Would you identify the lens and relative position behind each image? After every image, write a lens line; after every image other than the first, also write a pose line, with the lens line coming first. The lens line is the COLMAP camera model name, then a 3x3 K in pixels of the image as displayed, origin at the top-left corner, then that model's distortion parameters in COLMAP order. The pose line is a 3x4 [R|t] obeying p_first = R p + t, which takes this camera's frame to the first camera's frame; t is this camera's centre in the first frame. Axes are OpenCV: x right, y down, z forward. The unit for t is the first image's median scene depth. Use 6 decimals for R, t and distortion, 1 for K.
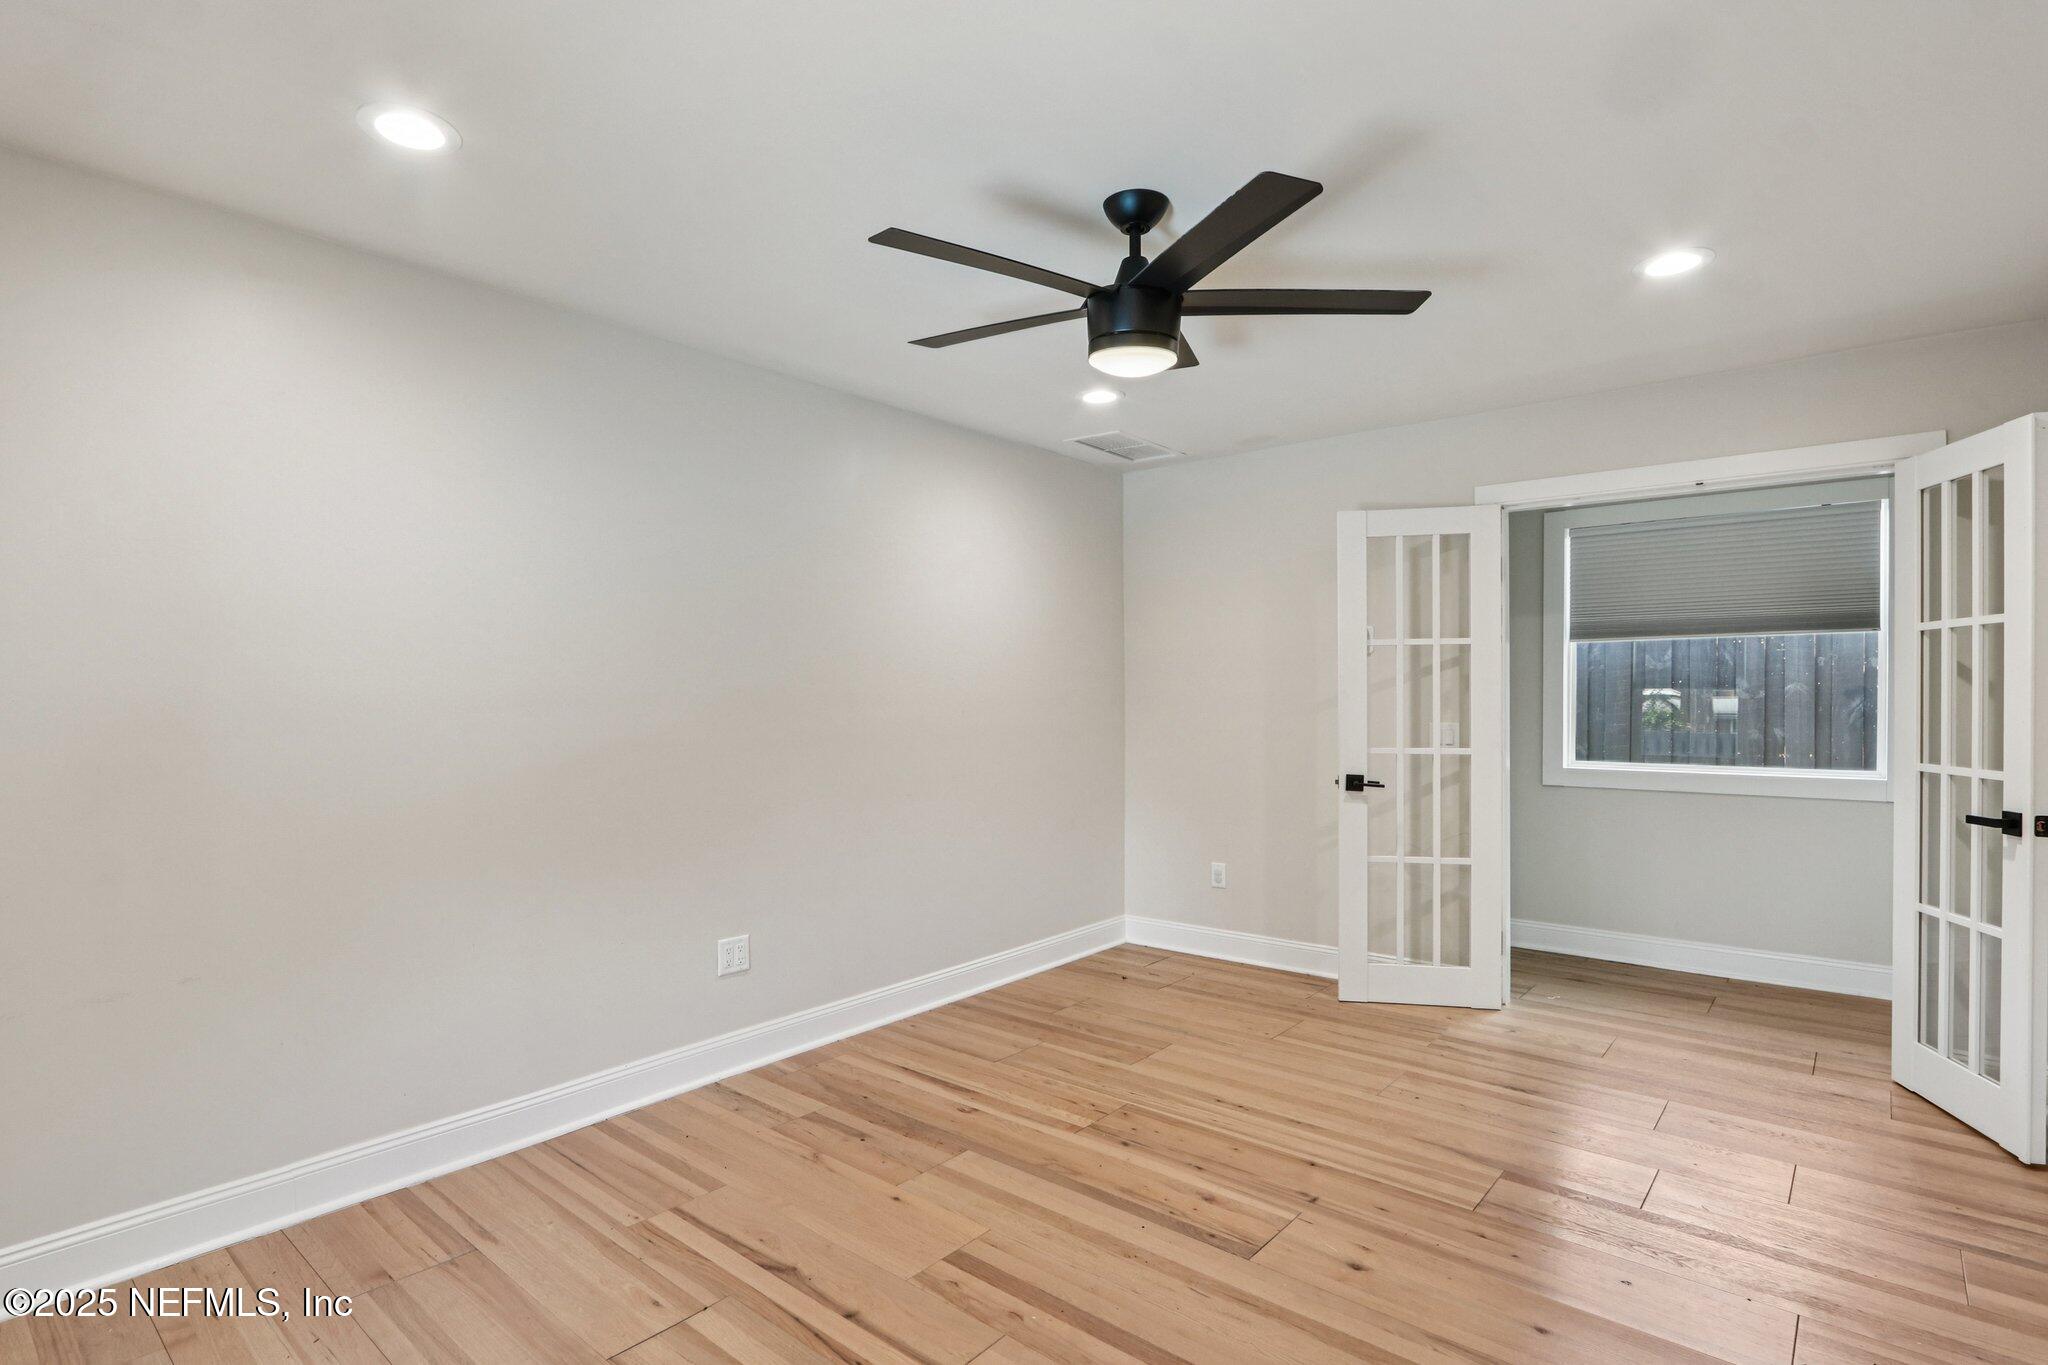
lens RADIAL K [[990.7, 0, 1019.8], [0, 990.7, 710.0], [0, 0, 1]] dist [-0.012329, 0.000200]
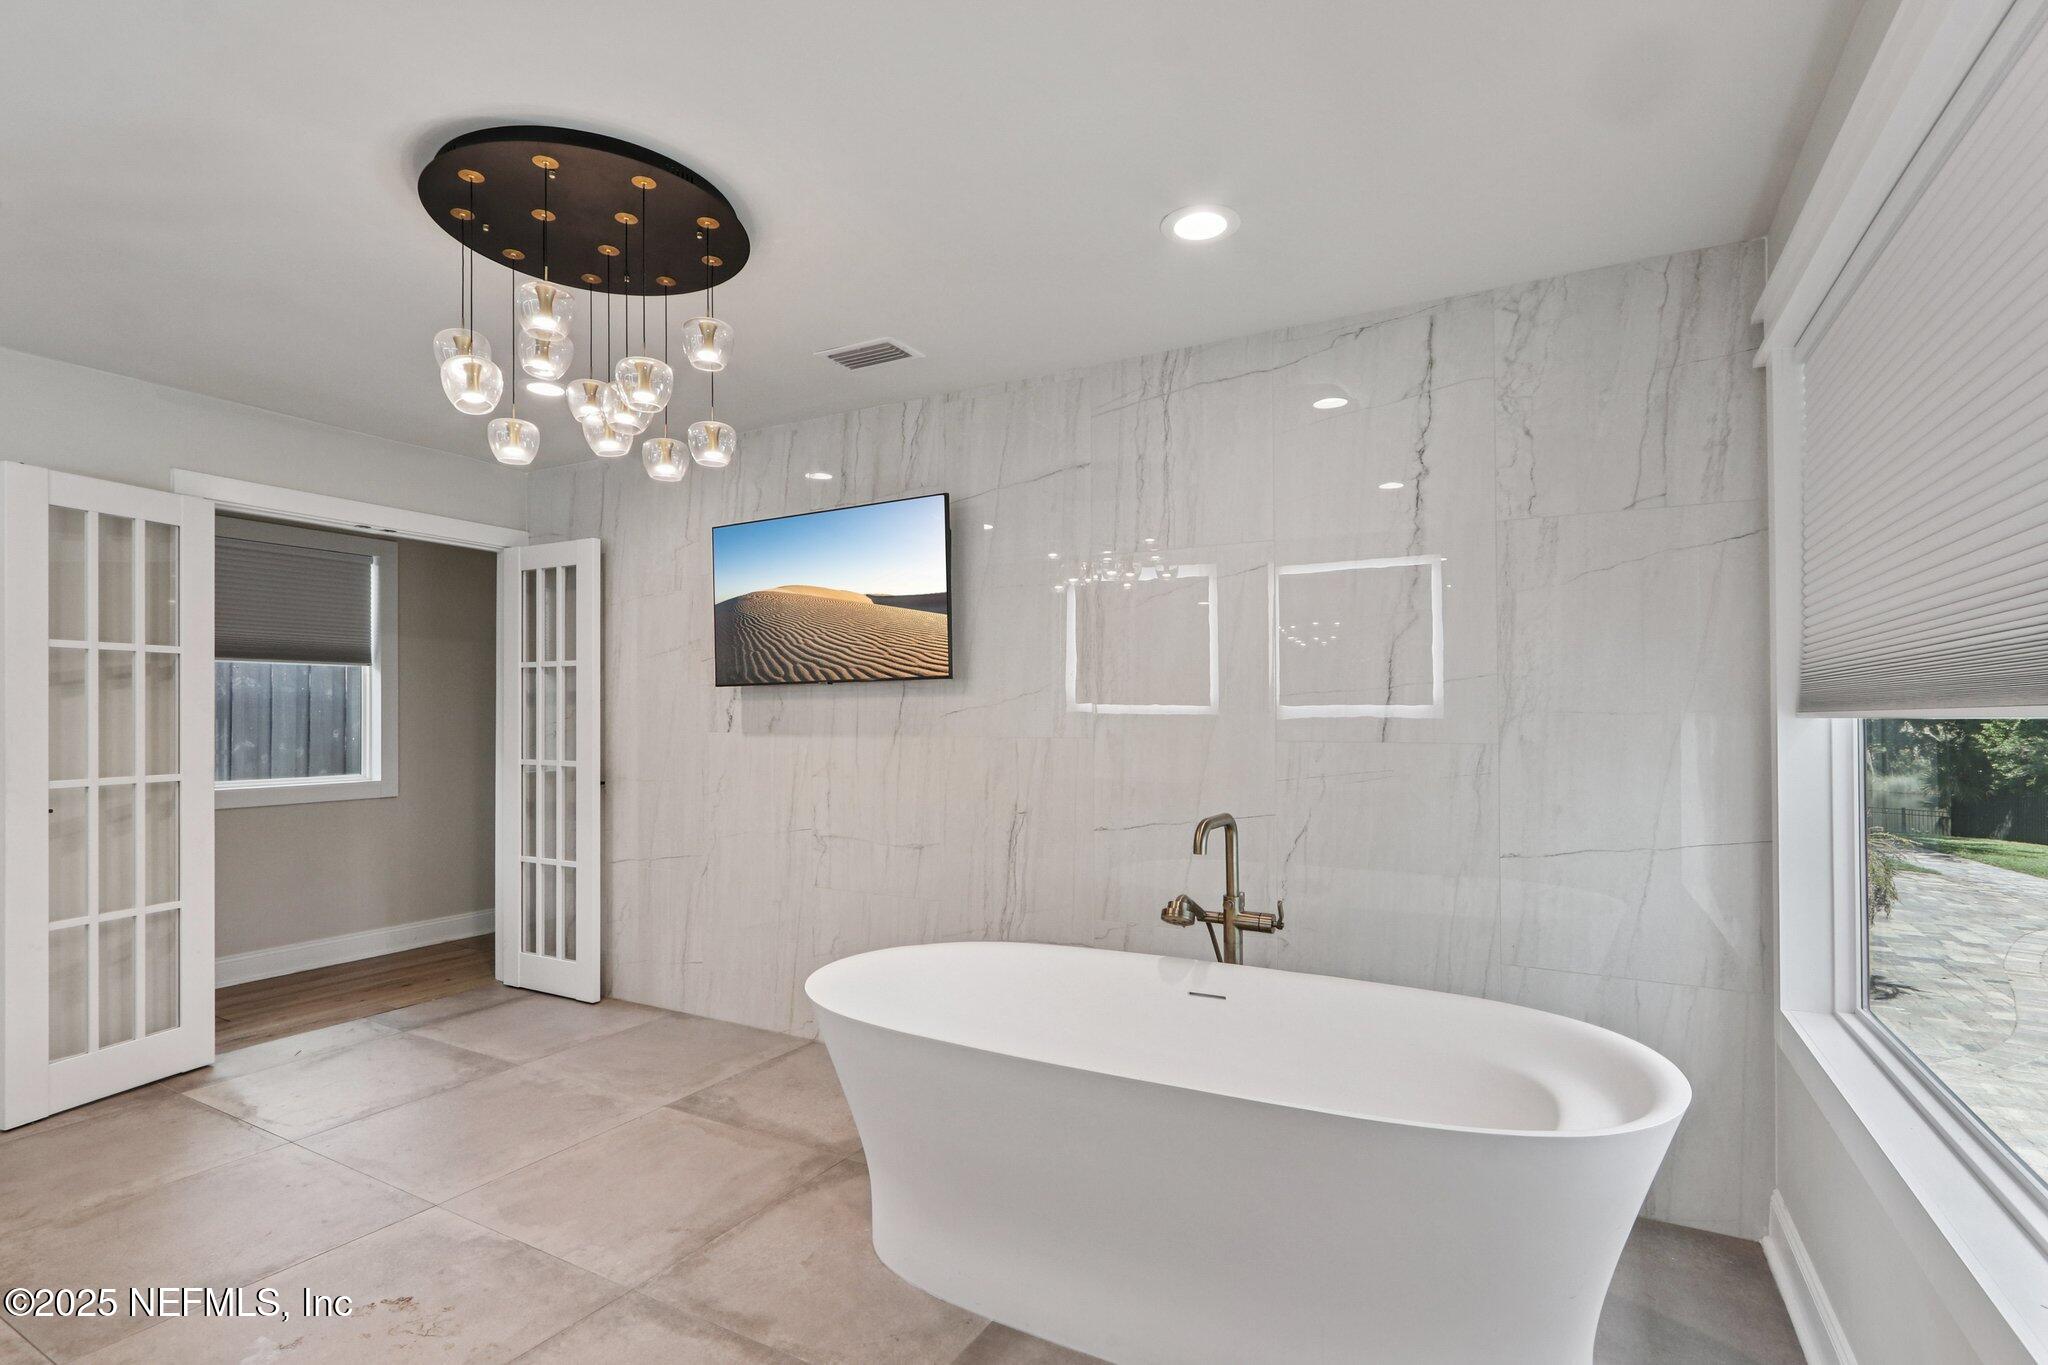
lens RADIAL K [[990.7, 0, 1019.8], [0, 990.7, 710.0], [0, 0, 1]] dist [-0.012329, 0.000200]
pose [[-0.179286, 0.007091, 0.983771, -0.520627], [0.014460, 0.999885, -0.004571, -0.000967], [-0.983691, 0.013406, -0.179368, 0.435788]]
